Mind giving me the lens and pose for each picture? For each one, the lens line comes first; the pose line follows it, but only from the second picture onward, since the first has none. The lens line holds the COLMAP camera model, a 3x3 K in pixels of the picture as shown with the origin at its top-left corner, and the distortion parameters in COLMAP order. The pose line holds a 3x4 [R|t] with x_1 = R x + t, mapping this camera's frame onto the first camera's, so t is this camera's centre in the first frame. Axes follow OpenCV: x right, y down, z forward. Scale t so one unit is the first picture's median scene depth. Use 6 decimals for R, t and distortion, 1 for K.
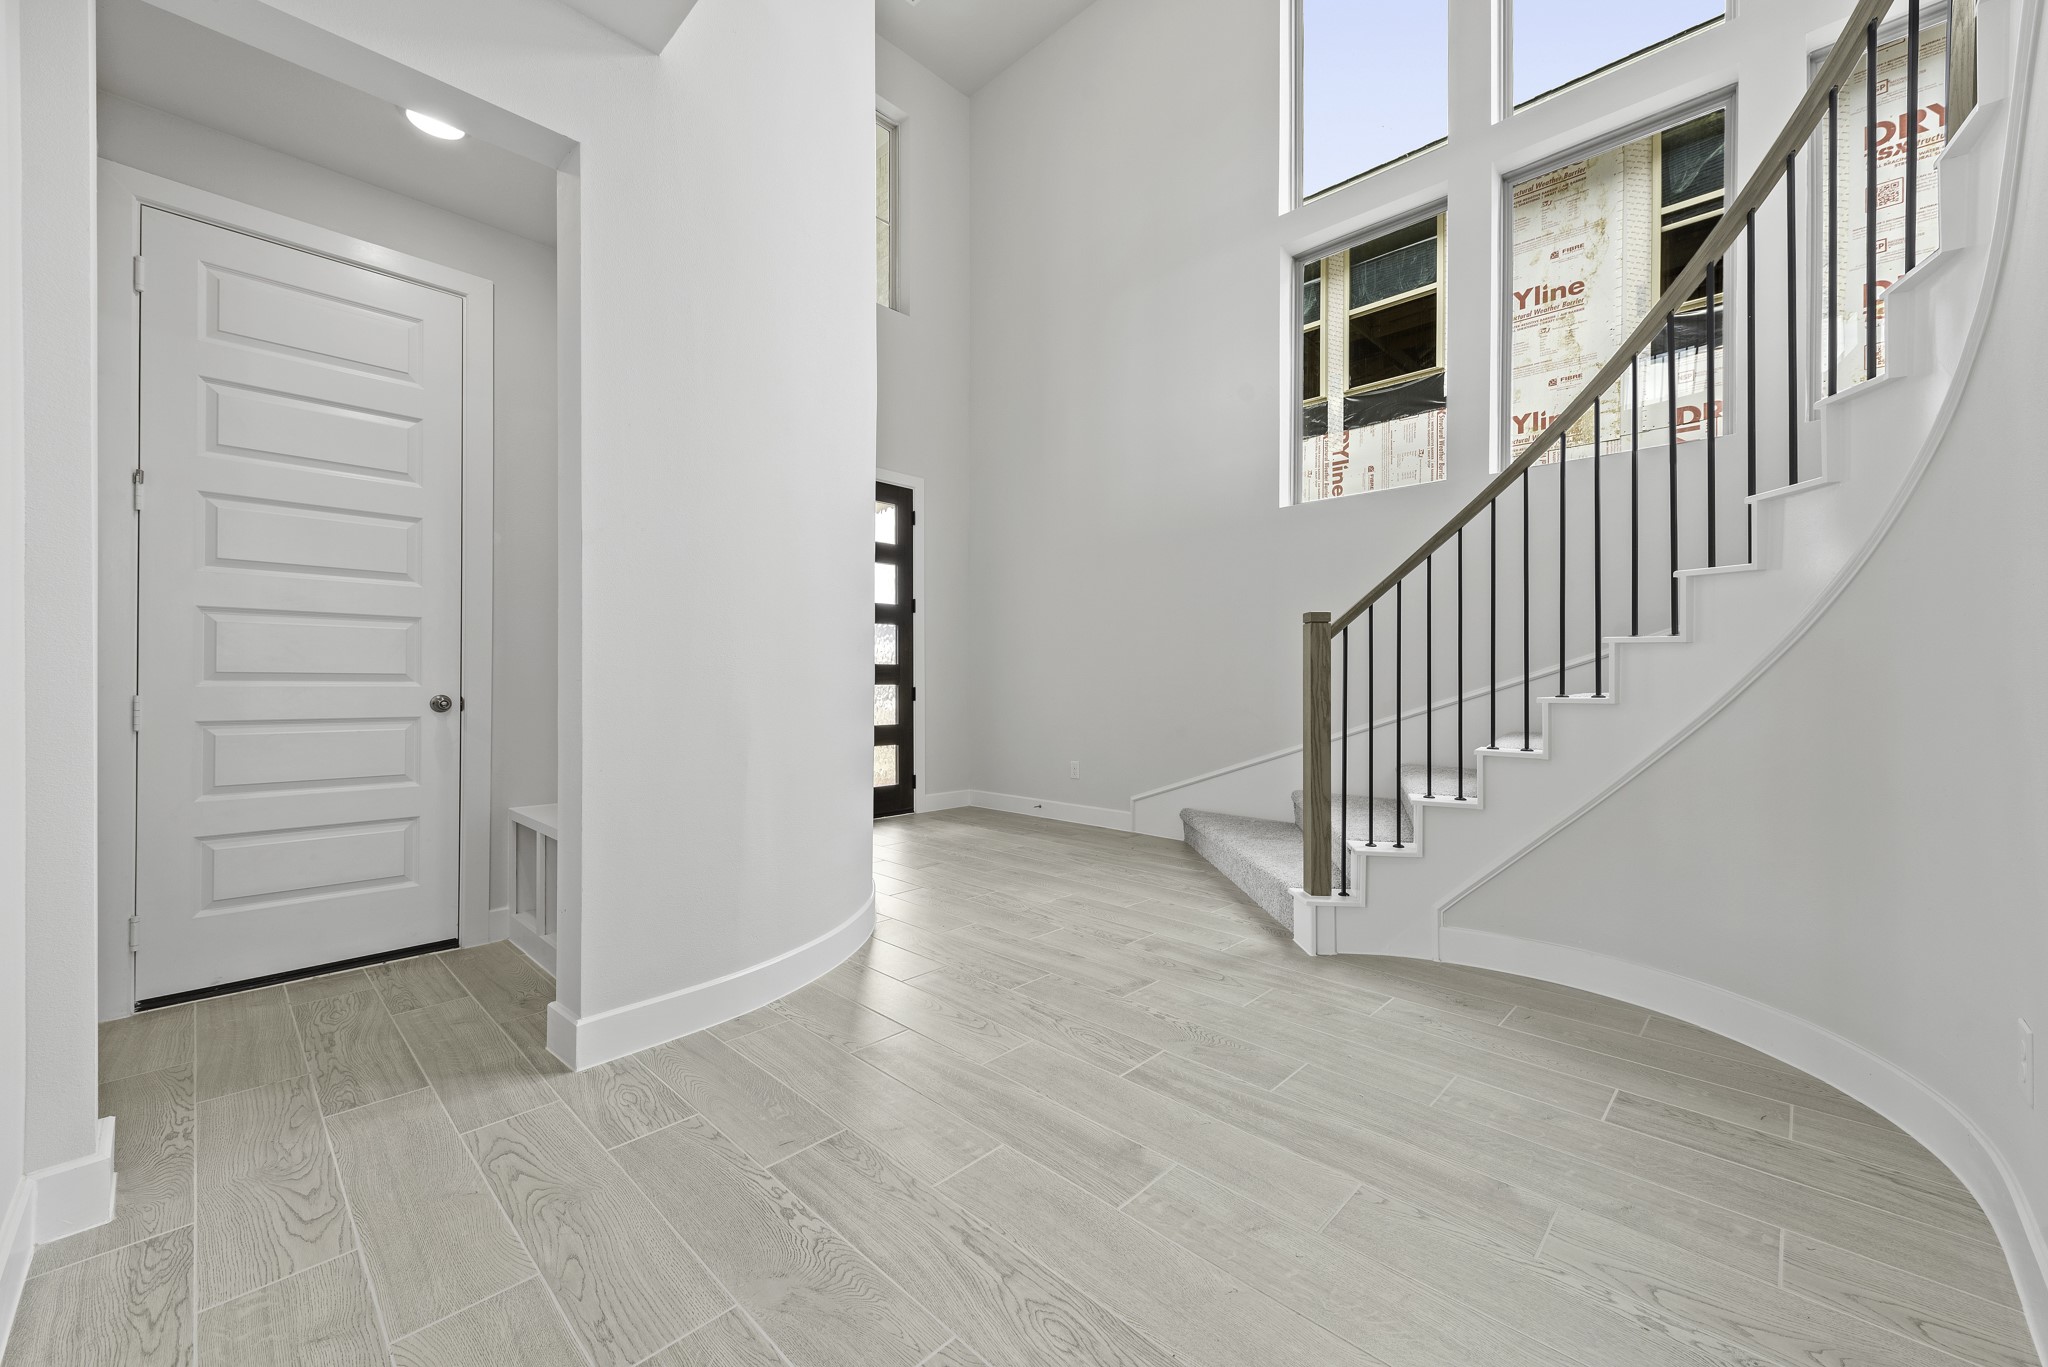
lens RADIAL K [[813.3, 0, 1026.3], [0, 813.3, 679.9], [0, 0, 1]] dist [0.011982, -0.001032]
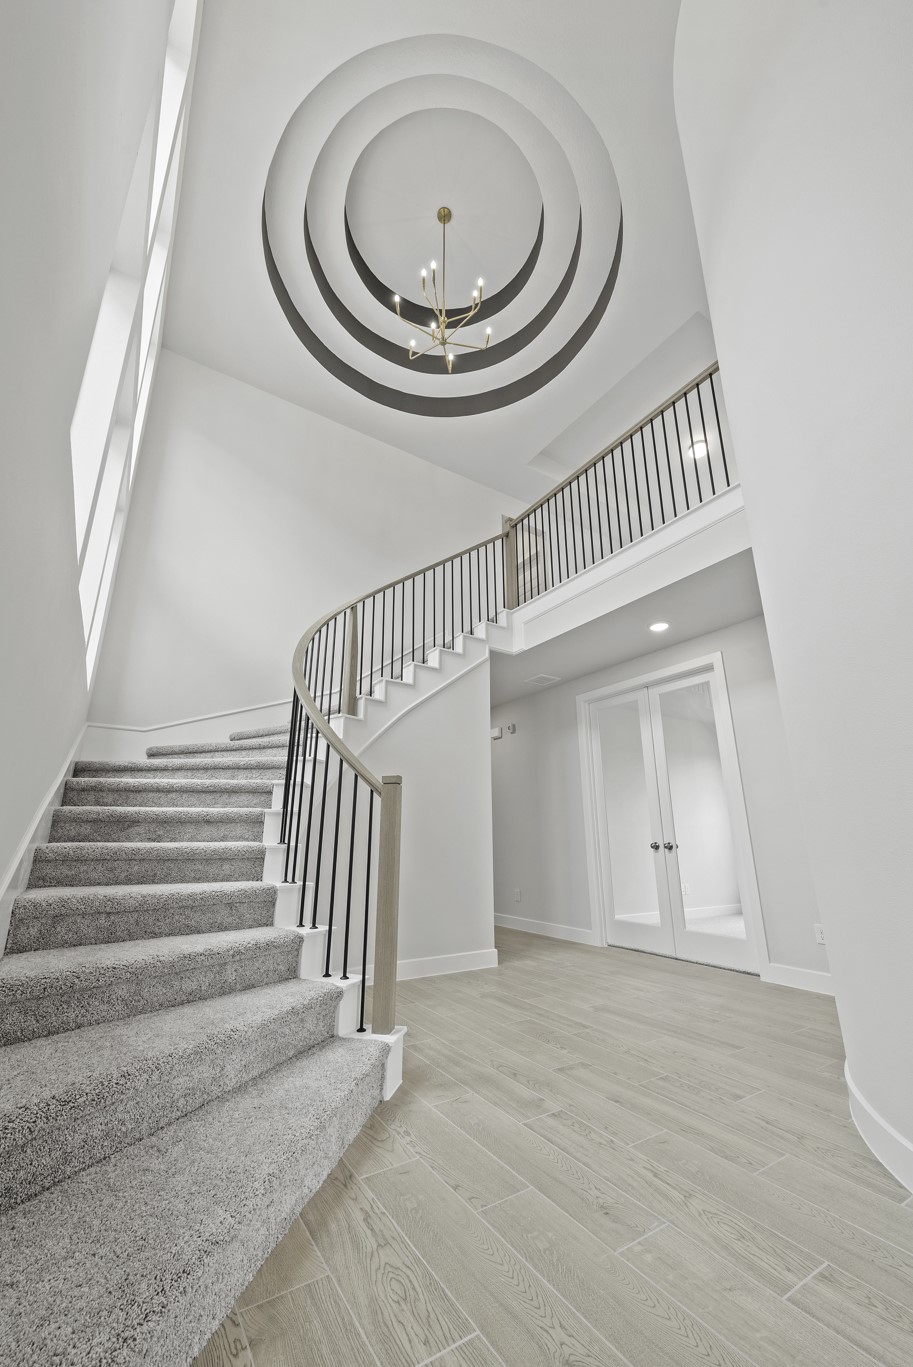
lens RADIAL K [[542.8, 0, 457.0], [0, 542.8, 683.2], [0, 0, 1]] dist [0.011982, -0.001032]
pose [[-0.974091, 0.062706, 0.217292, 0.075680], [-0.001259, 0.959275, -0.282471, 0.019281], [-0.226155, -0.275426, -0.934342, 1.976117]]
